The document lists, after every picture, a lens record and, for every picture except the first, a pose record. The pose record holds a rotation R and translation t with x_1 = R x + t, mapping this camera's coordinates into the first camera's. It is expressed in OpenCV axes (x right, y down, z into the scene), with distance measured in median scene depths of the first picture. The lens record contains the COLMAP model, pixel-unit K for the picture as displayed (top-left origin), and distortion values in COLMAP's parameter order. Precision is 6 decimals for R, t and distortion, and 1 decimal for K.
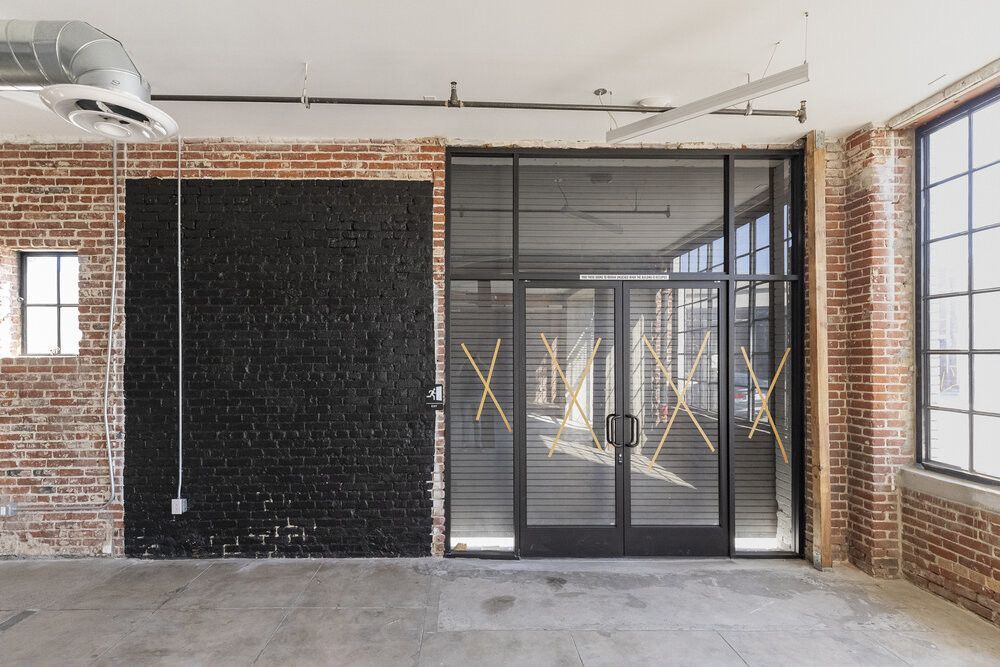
lens RADIAL K [[811.2, 0, 449.9], [0, 811.2, 354.2], [0, 0, 1]] dist [0.029120, 0.011256]
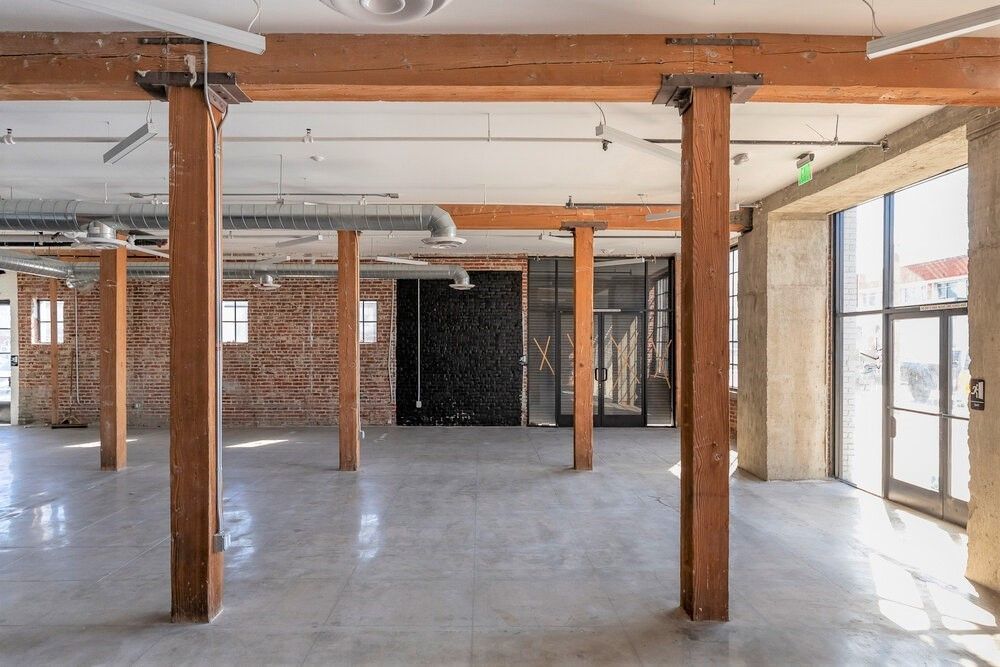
lens RADIAL K [[671.6, 0, 482.6], [0, 671.6, 350.7], [0, 0, 1]] dist [0.005667, 0.003237]
pose [[0.999995, 0.002916, 0.001417, -0.141554], [-0.002939, 0.999859, 0.016514, -0.008964], [-0.001369, -0.016518, 0.999863, -0.995407]]
